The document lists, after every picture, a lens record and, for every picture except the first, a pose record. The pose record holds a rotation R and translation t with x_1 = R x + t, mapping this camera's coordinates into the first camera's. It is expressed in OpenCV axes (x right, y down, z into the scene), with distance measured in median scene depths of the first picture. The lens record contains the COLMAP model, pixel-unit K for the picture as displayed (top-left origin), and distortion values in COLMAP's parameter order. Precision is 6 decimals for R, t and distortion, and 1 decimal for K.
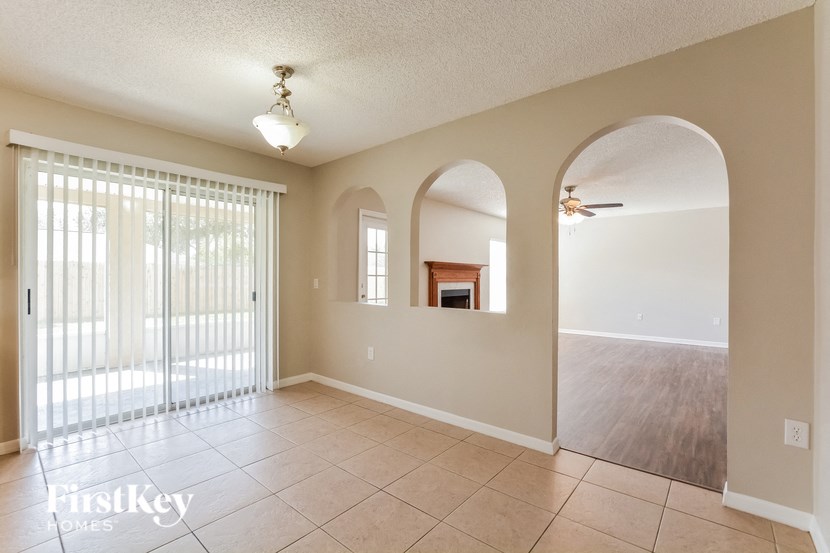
lens RADIAL K [[372.7, 0, 415.0], [0, 372.7, 276.5], [0, 0, 1]] dist [-0.019705, 0.000138]
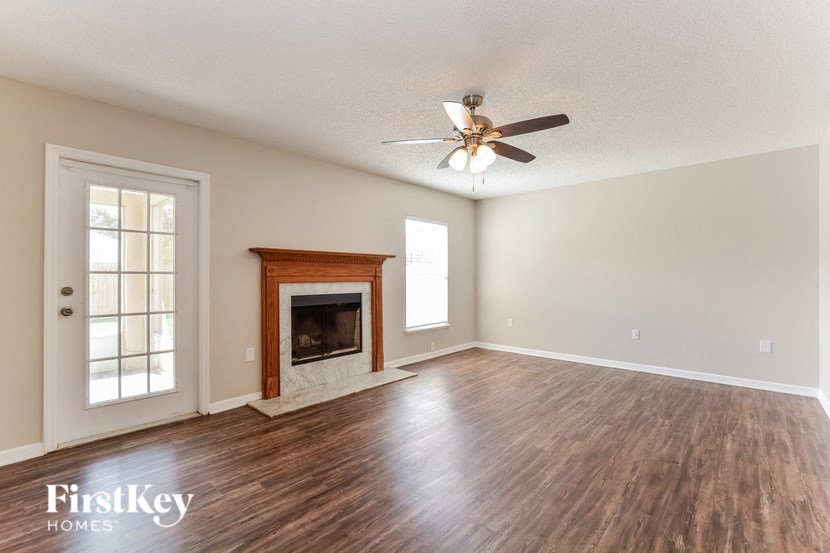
lens RADIAL K [[381.8, 0, 415.7], [0, 381.8, 265.9], [0, 0, 1]] dist [-0.018190, 0.000118]
pose [[0.999372, -0.015062, -0.032060, 0.279838], [0.014087, 0.999437, -0.030438, 0.008914], [0.032501, 0.029967, 0.999022, 0.369152]]
